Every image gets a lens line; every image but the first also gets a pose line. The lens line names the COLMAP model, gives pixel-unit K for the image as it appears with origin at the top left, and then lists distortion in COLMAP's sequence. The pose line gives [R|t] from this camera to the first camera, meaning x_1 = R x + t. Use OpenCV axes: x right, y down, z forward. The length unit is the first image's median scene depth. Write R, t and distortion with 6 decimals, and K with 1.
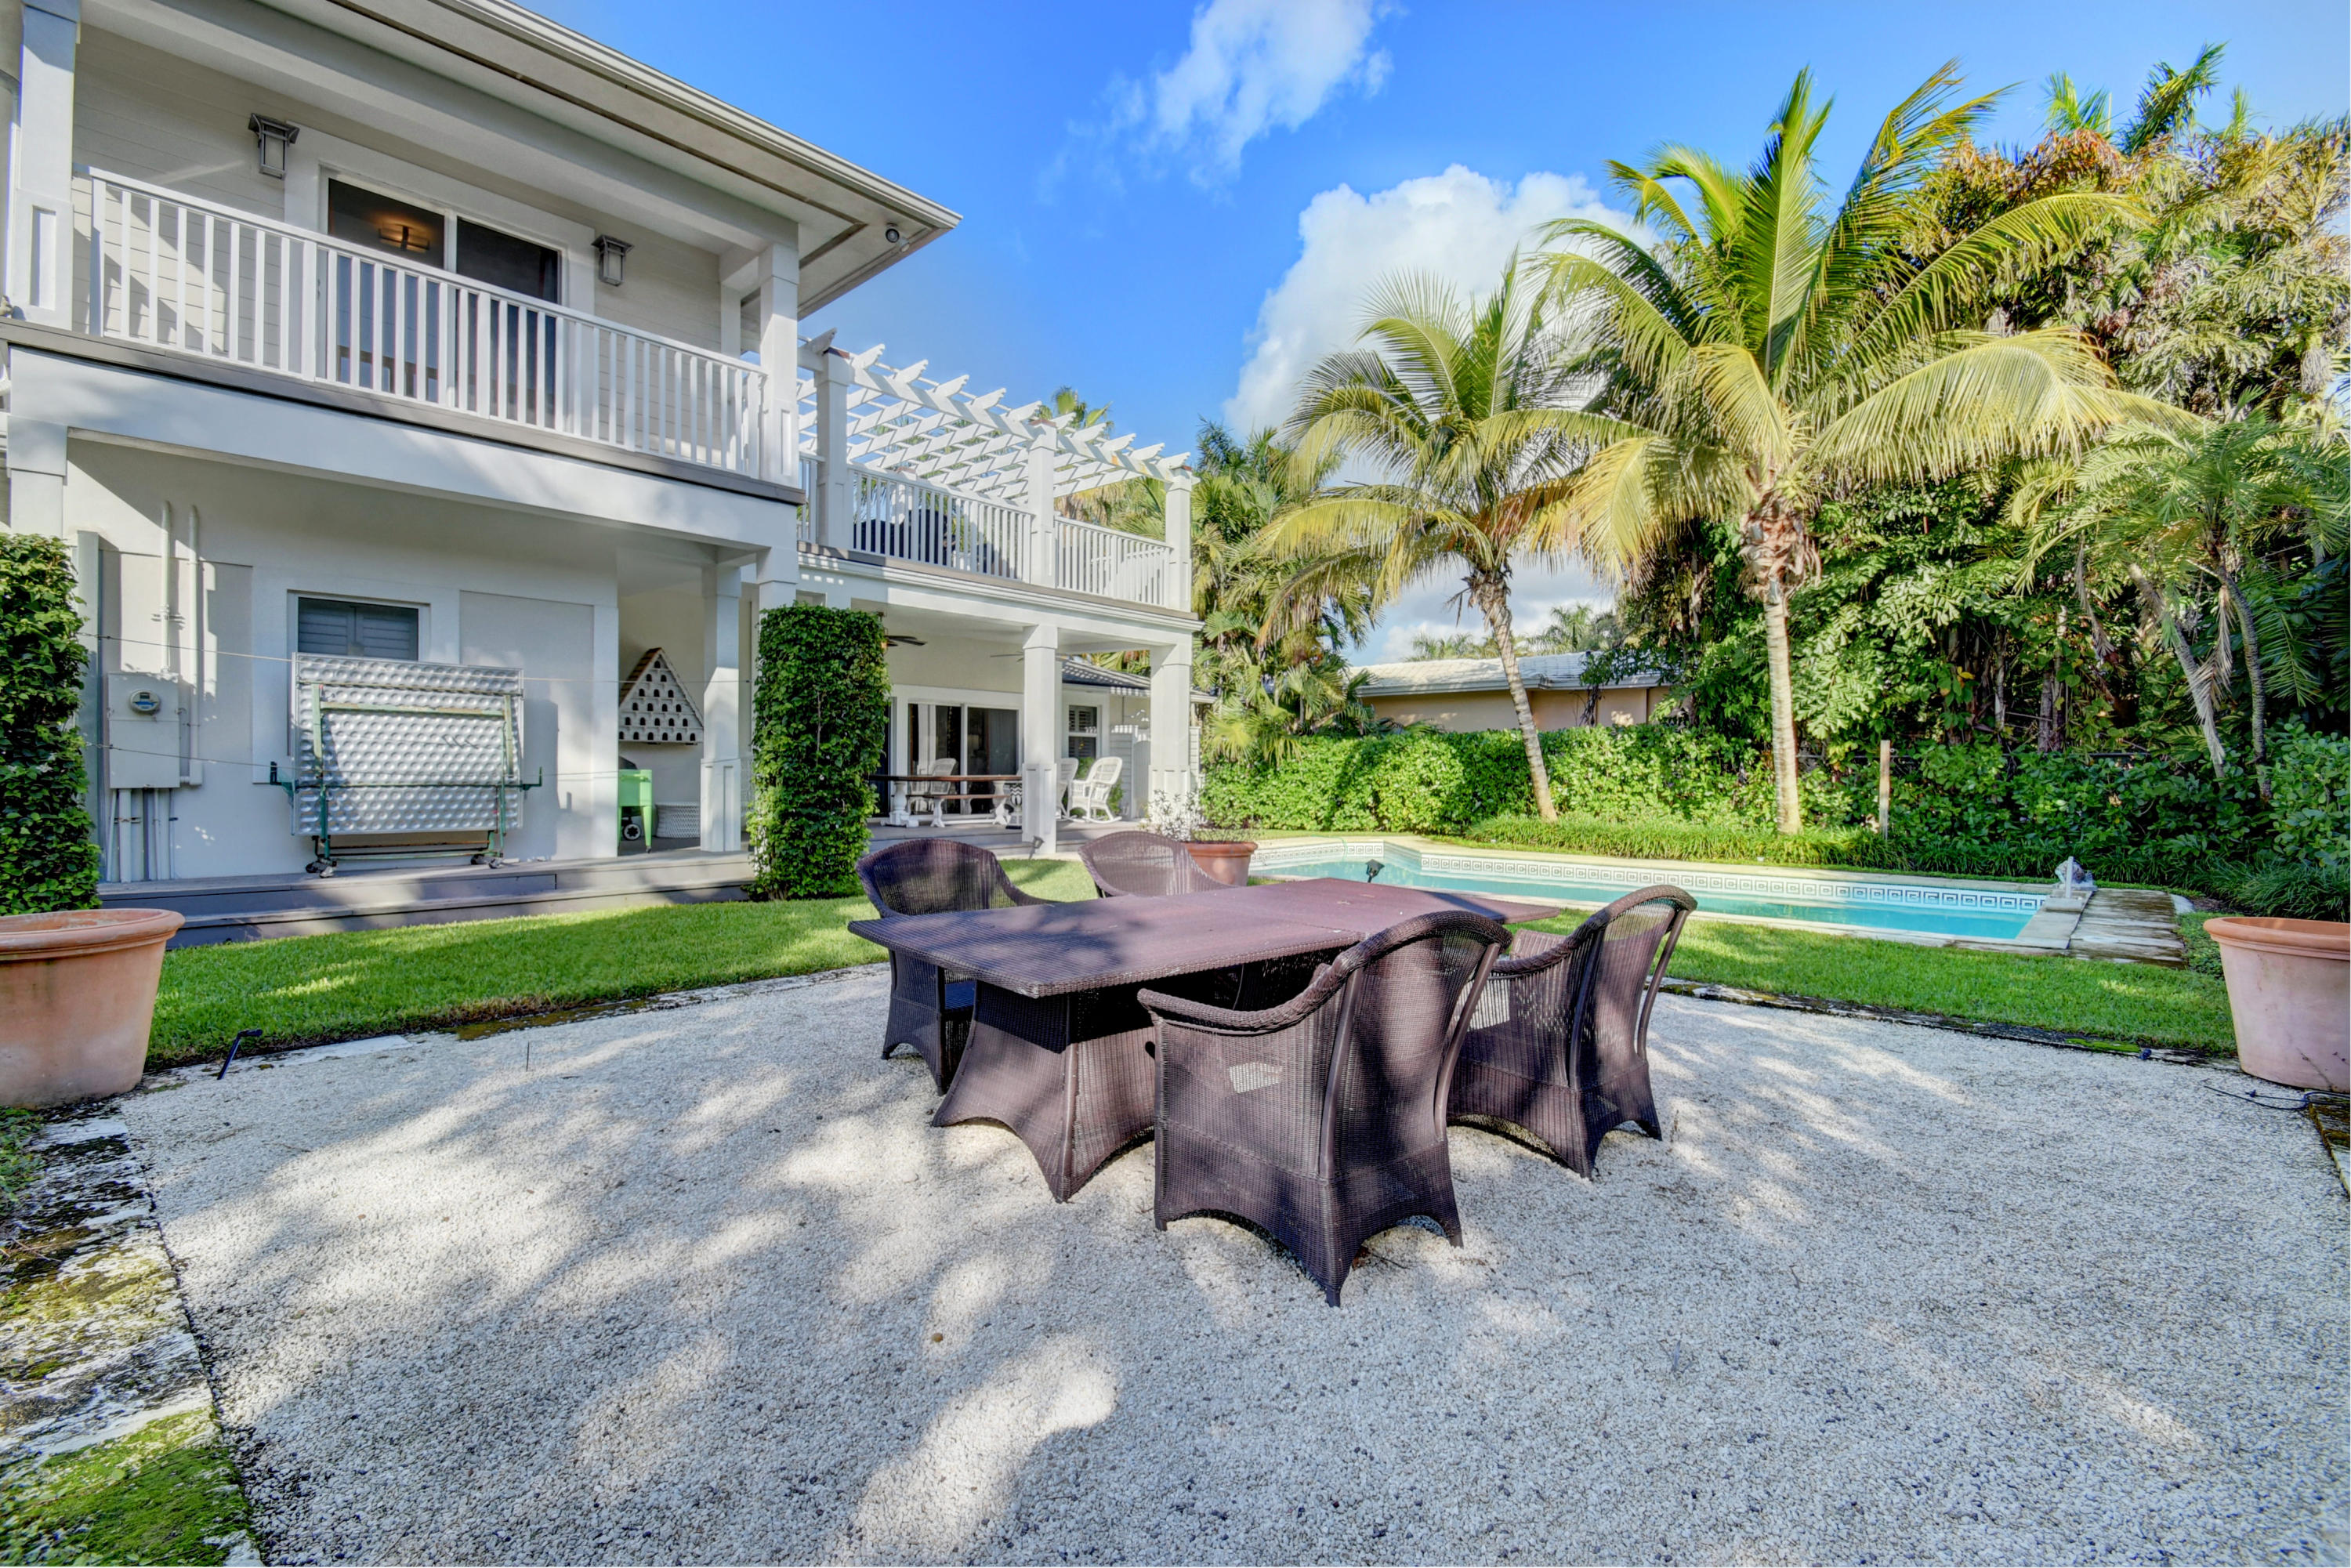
lens RADIAL K [[1030.1, 0, 1158.1], [0, 1030.1, 776.4], [0, 0, 1]] dist [0.010660, -0.015894]
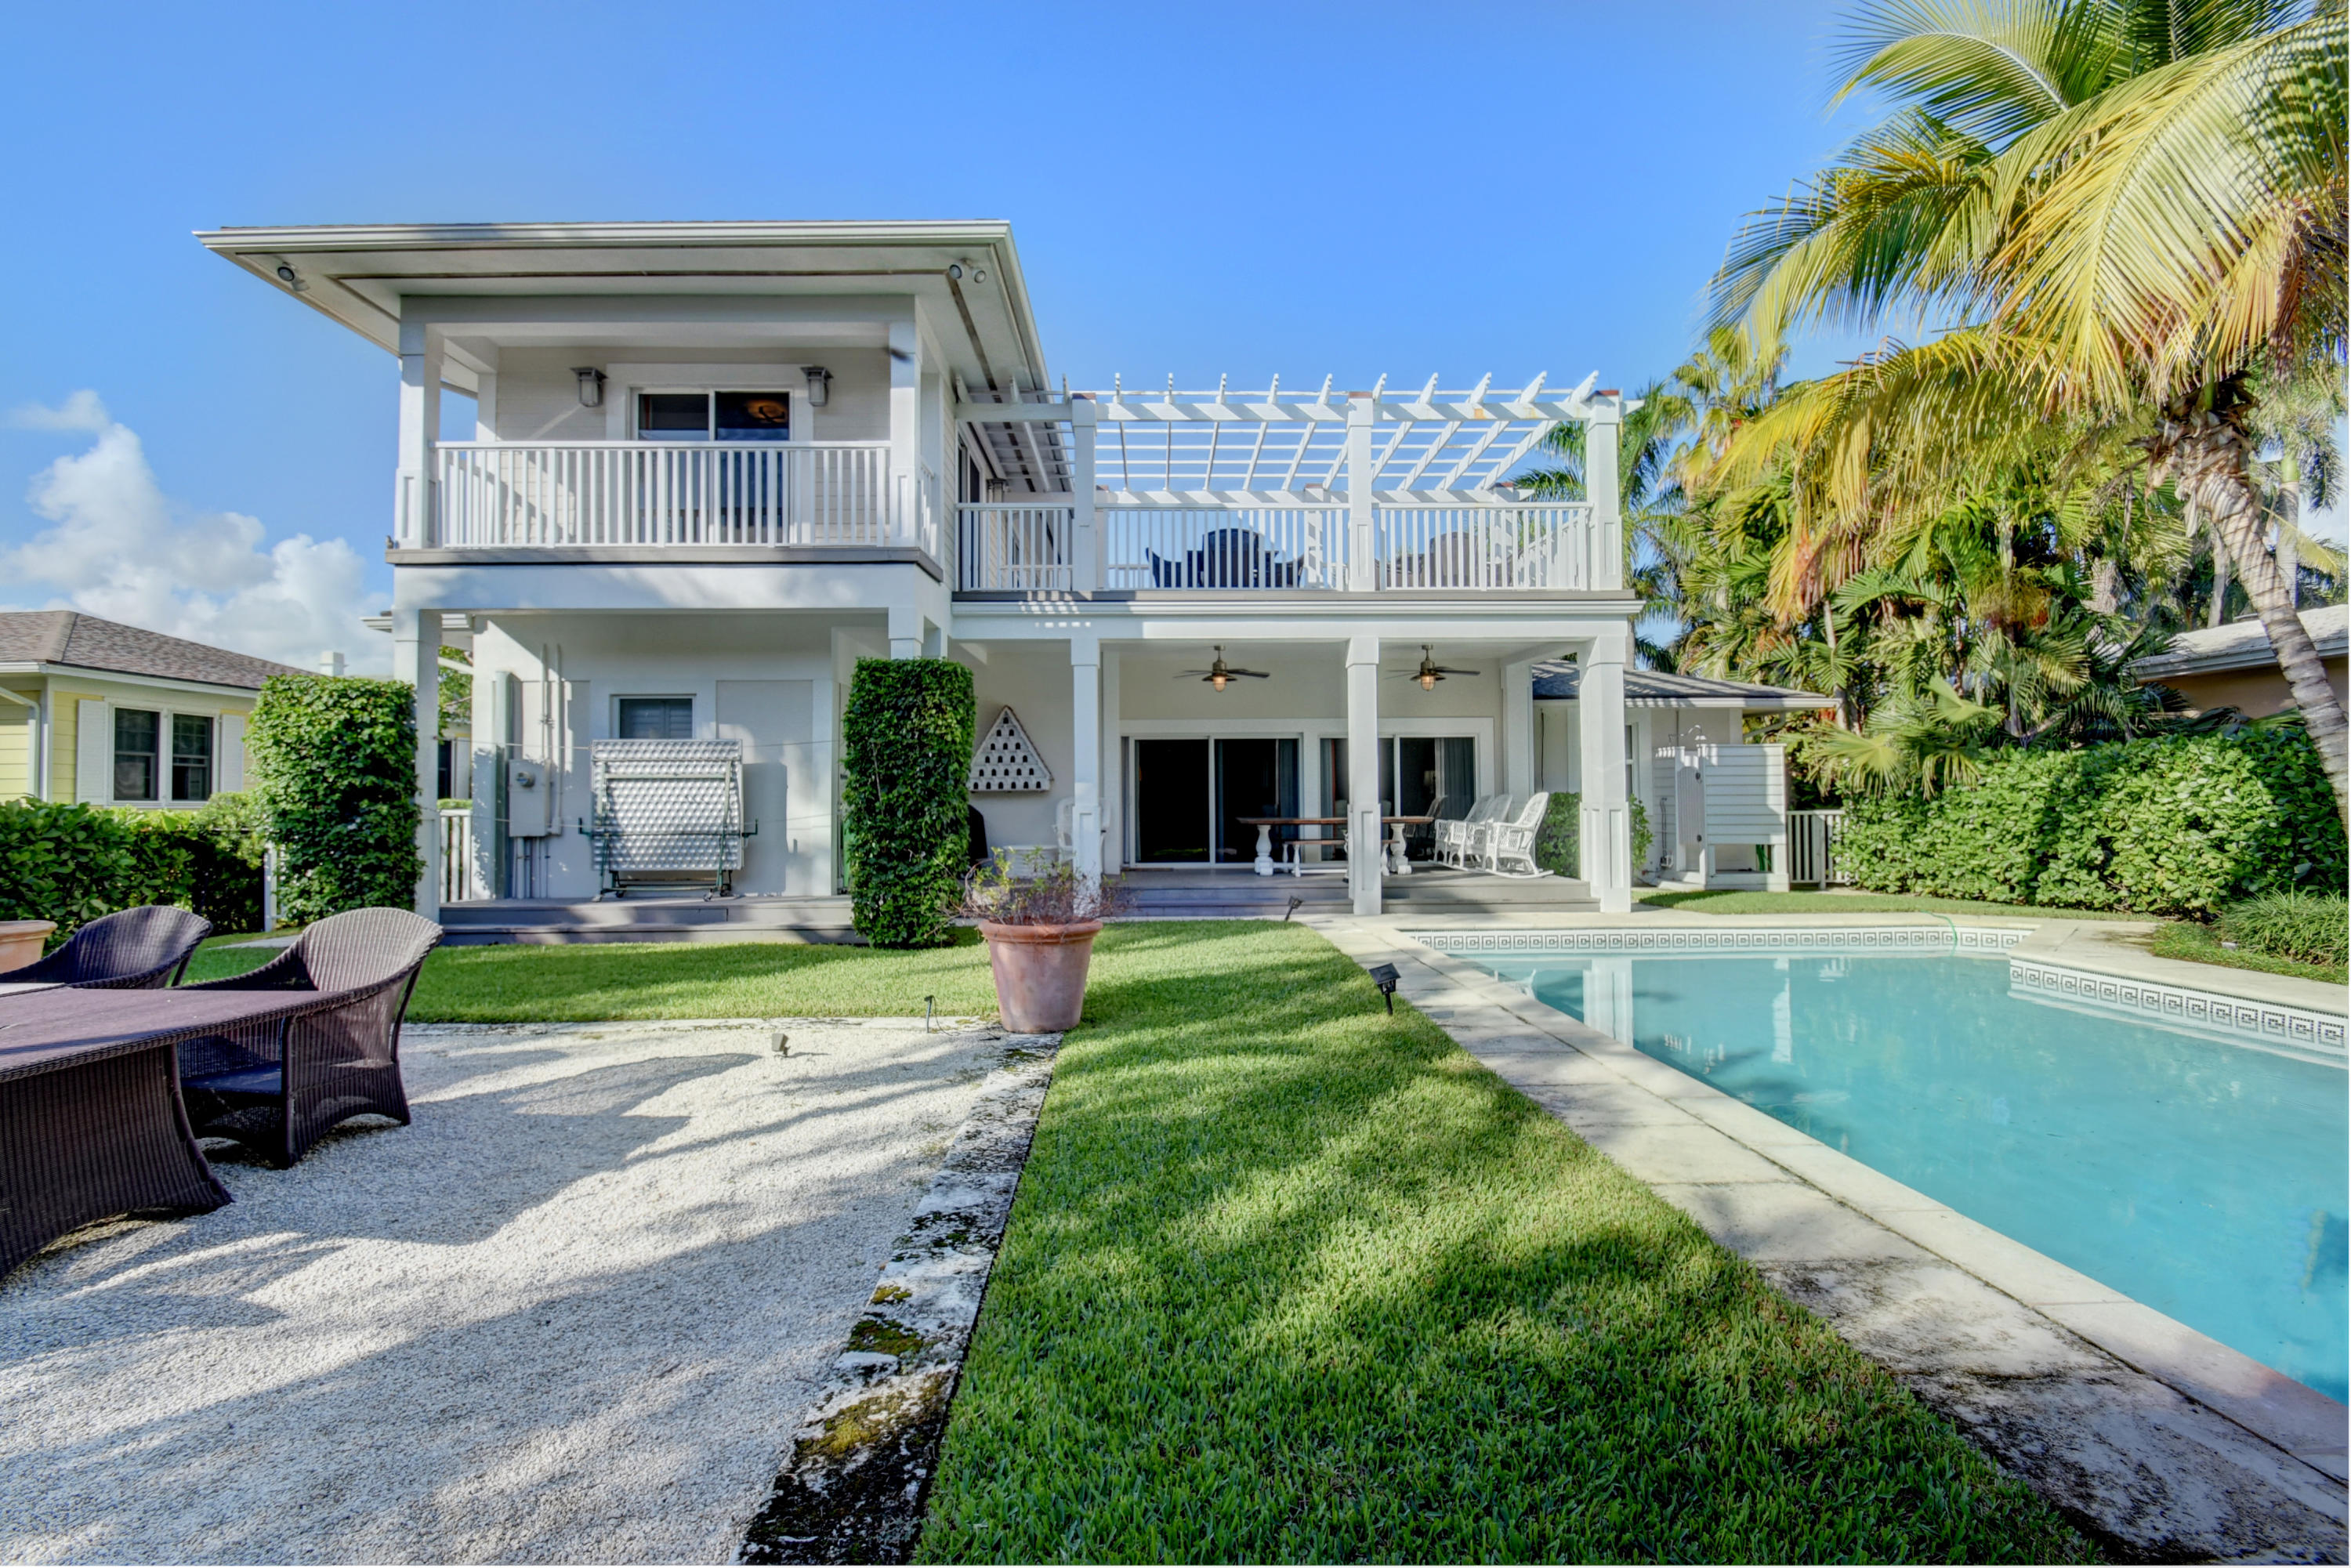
lens RADIAL K [[1030.1, 0, 1158.1], [0, 1030.1, 776.4], [0, 0, 1]] dist [0.010660, -0.015894]
pose [[0.687742, -0.031123, -0.725288, 0.427038], [0.008955, 0.999368, -0.034393, -0.008927], [0.725900, 0.017159, 0.687586, 0.359173]]
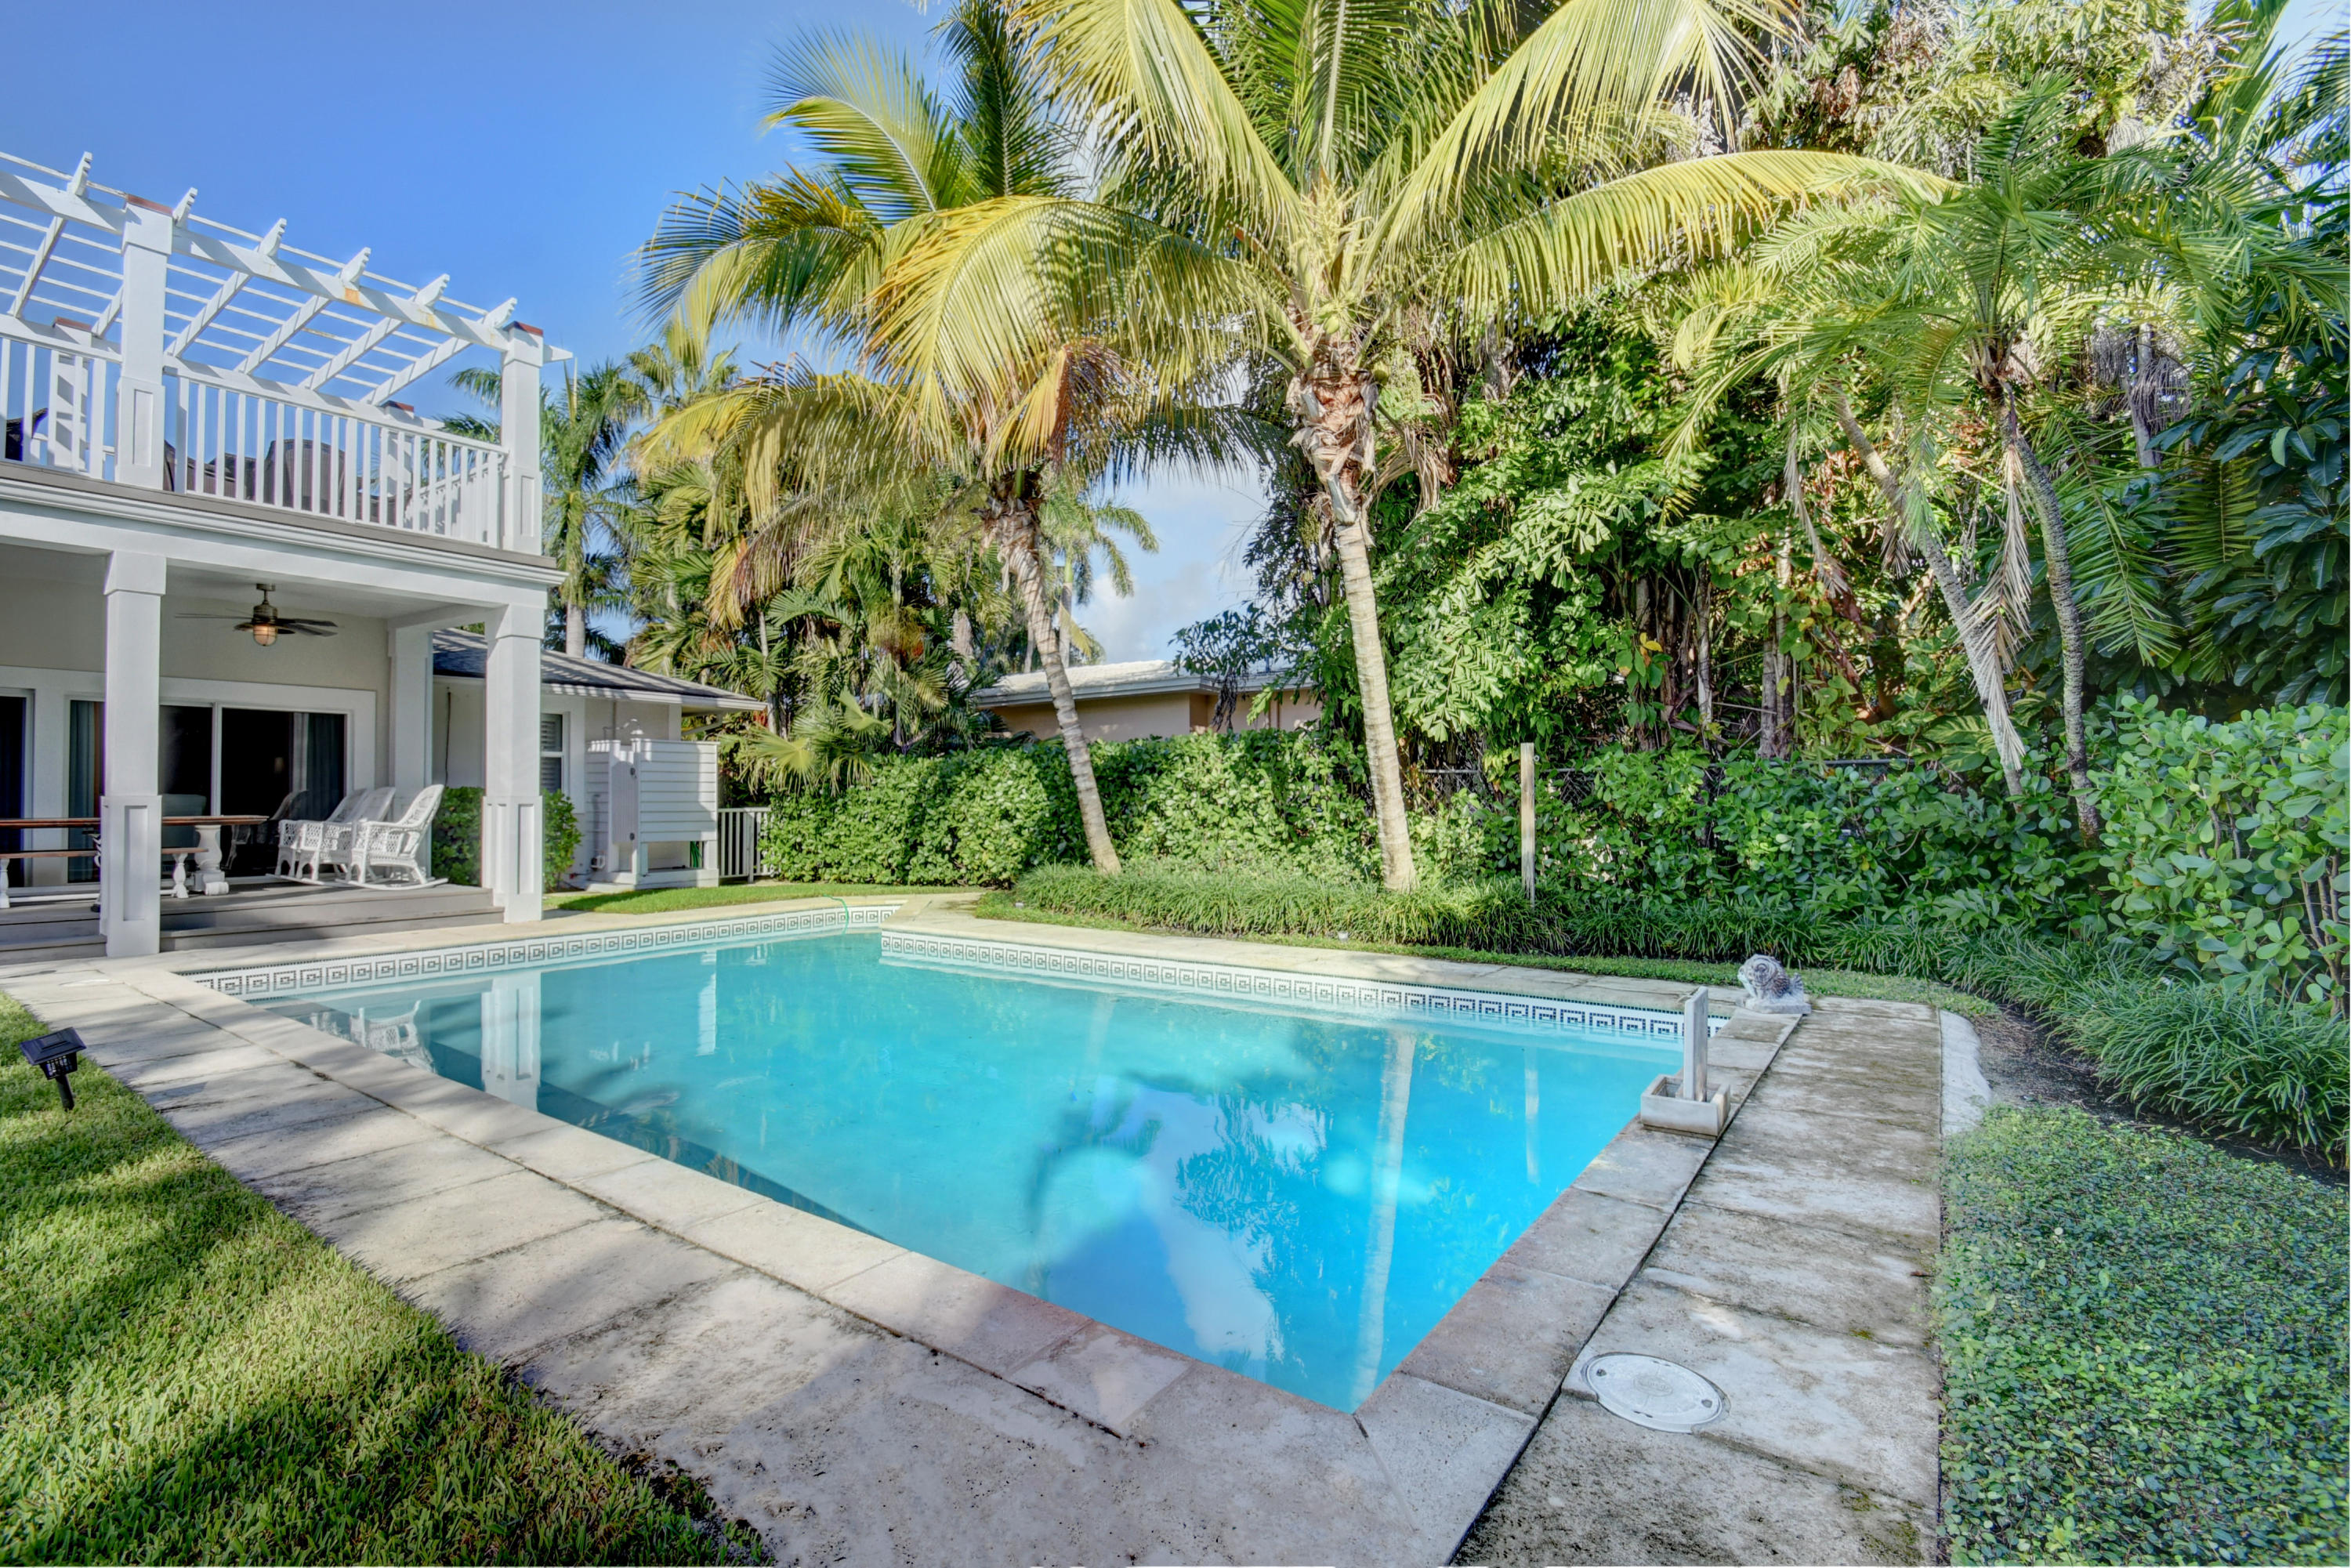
lens RADIAL K [[1030.1, 0, 1158.1], [0, 1030.1, 776.4], [0, 0, 1]] dist [0.010660, -0.015894]
pose [[0.993403, -0.010319, 0.114212, 0.438944], [0.013625, 0.999509, -0.028204, 0.000305], [-0.113865, 0.029574, 0.993056, 0.427355]]
